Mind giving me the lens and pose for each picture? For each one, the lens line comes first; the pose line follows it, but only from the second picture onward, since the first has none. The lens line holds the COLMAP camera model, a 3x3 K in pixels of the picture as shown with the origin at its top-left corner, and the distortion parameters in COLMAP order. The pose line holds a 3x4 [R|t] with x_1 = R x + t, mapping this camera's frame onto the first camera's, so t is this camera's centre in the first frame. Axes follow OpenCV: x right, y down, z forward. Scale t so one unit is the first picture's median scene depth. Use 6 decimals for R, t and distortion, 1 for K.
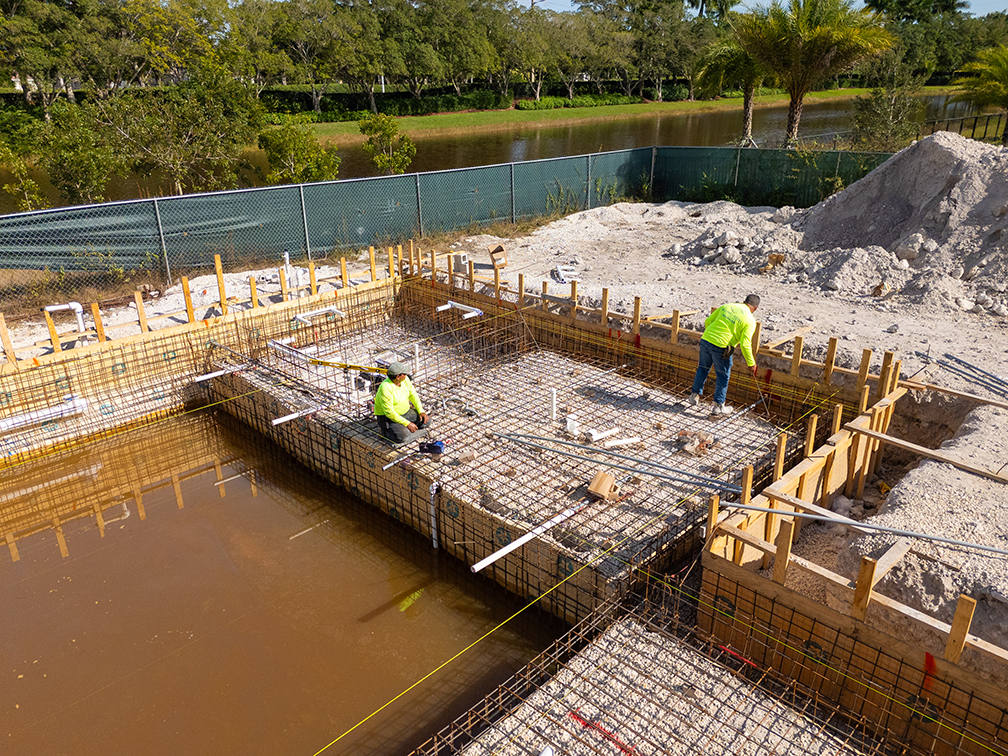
lens RADIAL K [[746.1, 0, 504.5], [0, 746.1, 377.9], [0, 0, 1]] dist [0.057398, -0.048433]
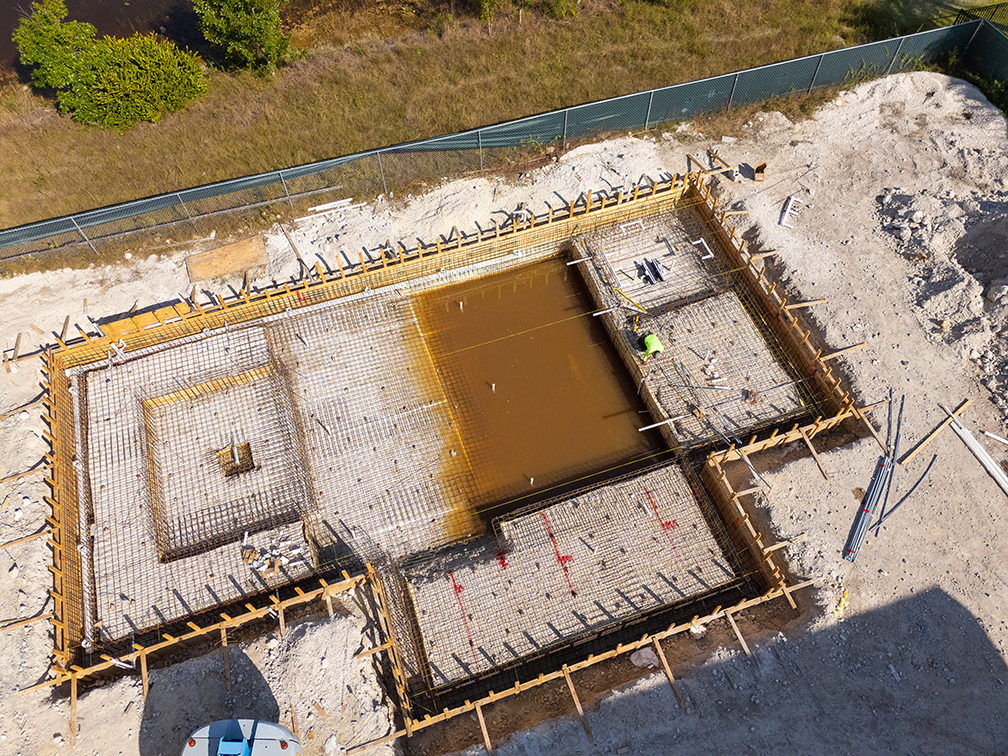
lens RADIAL K [[746.1, 0, 505.6], [0, 746.1, 376.9], [0, 0, 1]] dist [0.057398, -0.048433]
pose [[0.896158, 0.373937, -0.238898, 0.069004], [-0.157487, 0.771359, 0.616606, -0.999677], [0.414848, -0.514953, 0.750150, -0.832934]]
